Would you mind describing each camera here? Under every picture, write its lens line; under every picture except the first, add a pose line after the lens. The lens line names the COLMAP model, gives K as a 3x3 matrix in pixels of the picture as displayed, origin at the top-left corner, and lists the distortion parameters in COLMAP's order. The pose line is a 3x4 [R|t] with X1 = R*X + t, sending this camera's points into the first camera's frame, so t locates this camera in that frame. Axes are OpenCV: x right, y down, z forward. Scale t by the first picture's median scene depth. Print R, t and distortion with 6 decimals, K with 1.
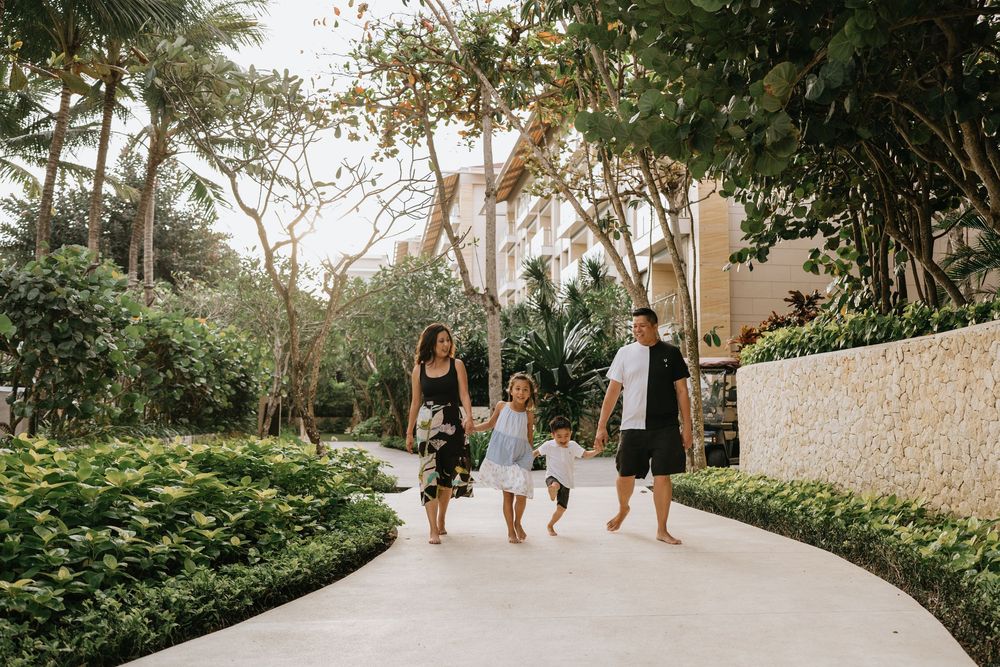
lens RADIAL K [[1035.7, 0, 500.0], [0, 1035.7, 333.5], [0, 0, 1]] dist [-0.020271, -0.005553]
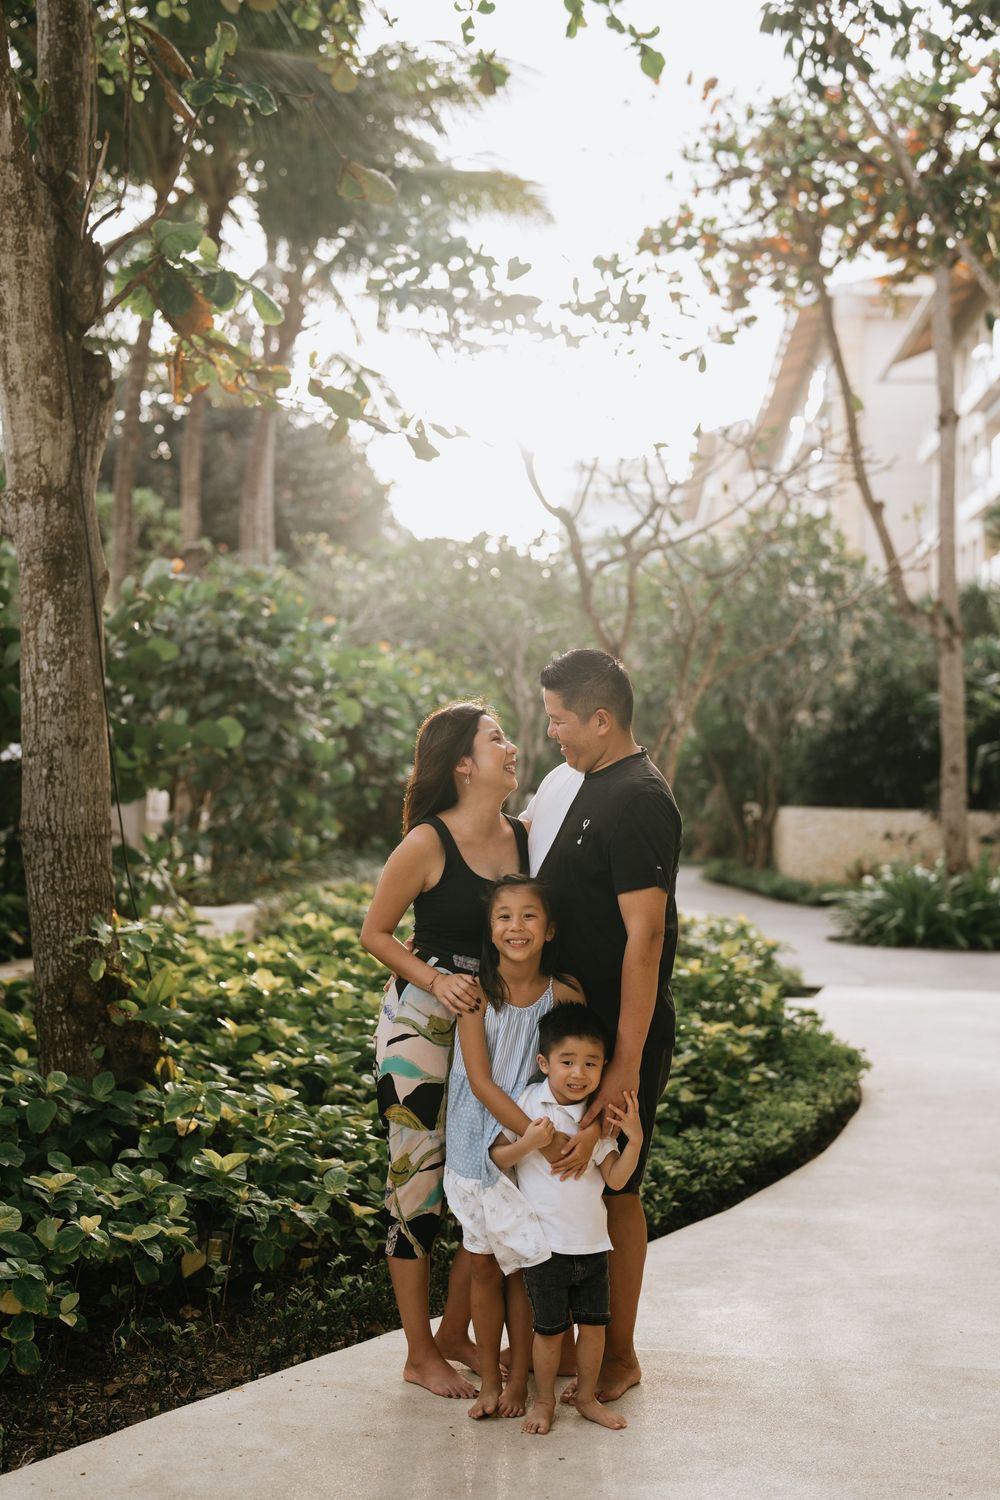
lens RADIAL K [[2140.4, 0, 500.0], [0, 2140.4, 750.0], [0, 0, 1]] dist [-0.112292, 0.872488]
pose [[0.980969, 0.010928, -0.193858, -0.020369], [-0.000759, 0.998623, 0.052453, -0.024521], [0.194164, -0.051307, 0.979626, -0.098616]]
